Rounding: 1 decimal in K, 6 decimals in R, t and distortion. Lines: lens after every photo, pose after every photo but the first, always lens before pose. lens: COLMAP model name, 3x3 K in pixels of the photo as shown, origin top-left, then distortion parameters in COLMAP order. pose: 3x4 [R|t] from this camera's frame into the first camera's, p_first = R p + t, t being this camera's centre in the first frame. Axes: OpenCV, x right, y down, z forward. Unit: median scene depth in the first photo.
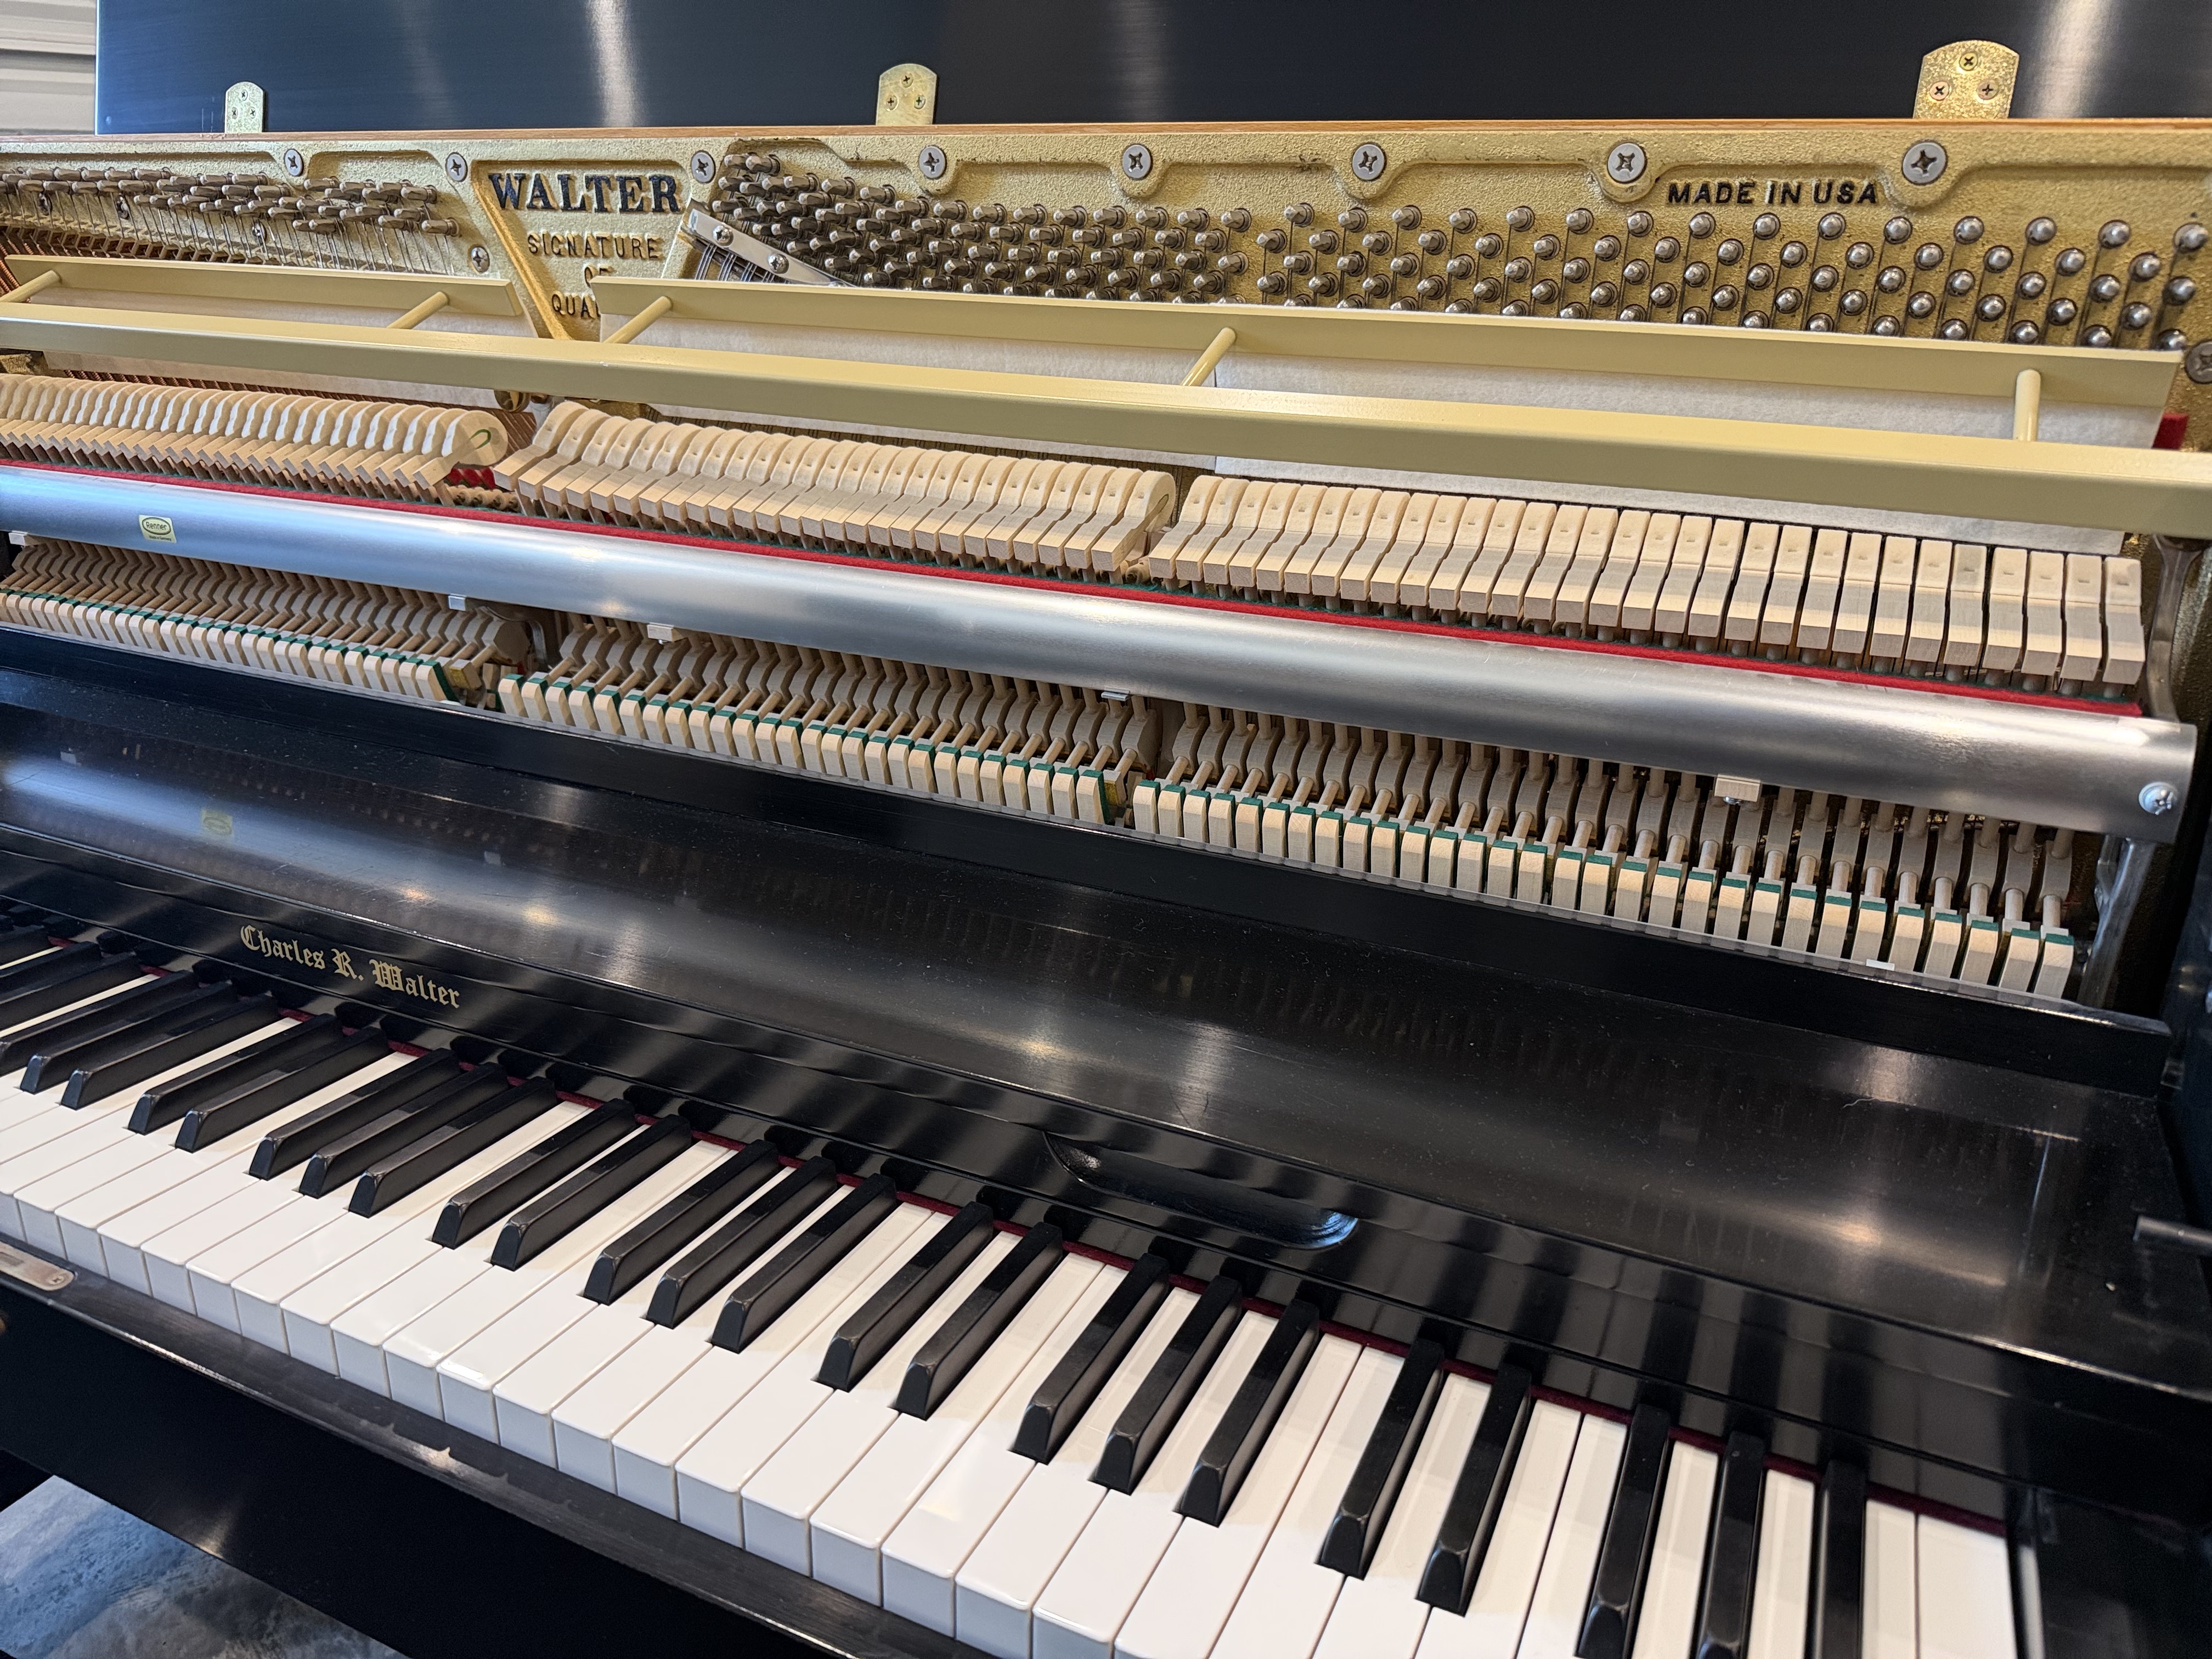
lens RADIAL K [[1601.6, 0, 1105.6], [0, 1601.6, 828.8], [0, 0, 1]] dist [0.001547, 0.003979]
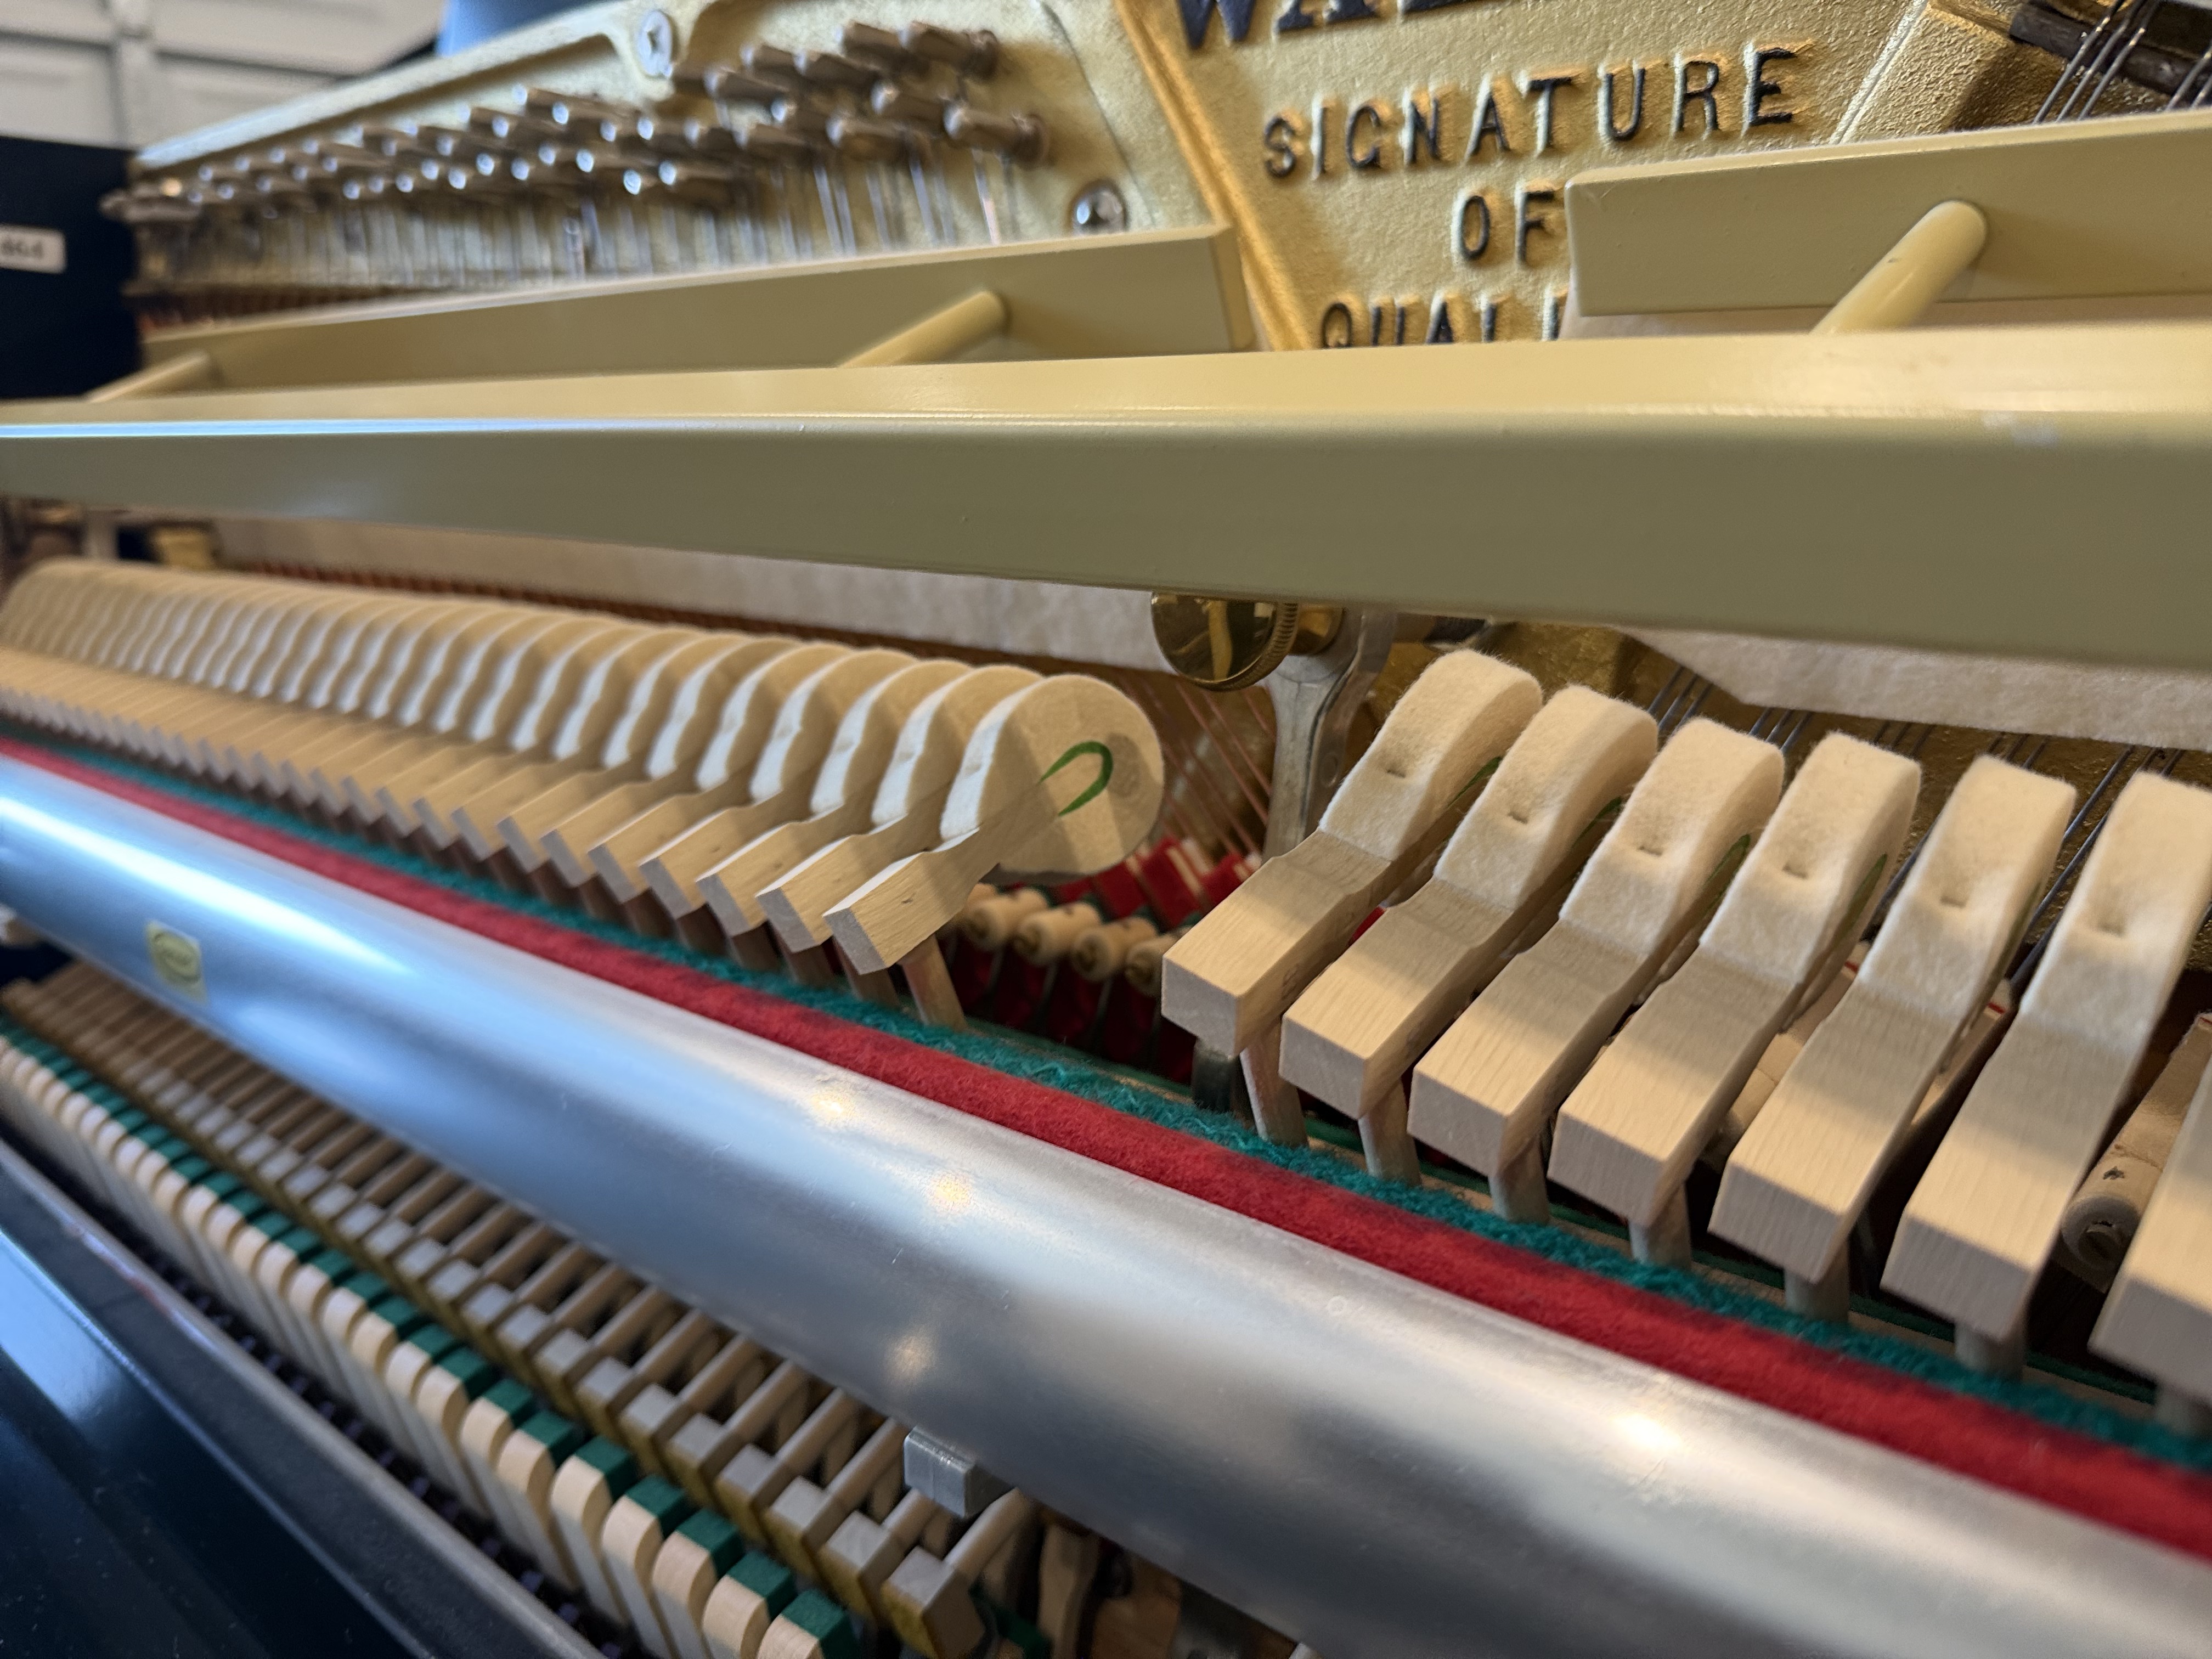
lens RADIAL K [[1601.6, 0, 1107.2], [0, 1601.6, 828.9], [0, 0, 1]] dist [0.001547, 0.003979]
pose [[0.965715, 0.053399, -0.254054, -0.313228], [-0.088934, 0.987450, -0.130509, -0.197839], [0.243897, 0.148629, 0.958344, 0.736275]]
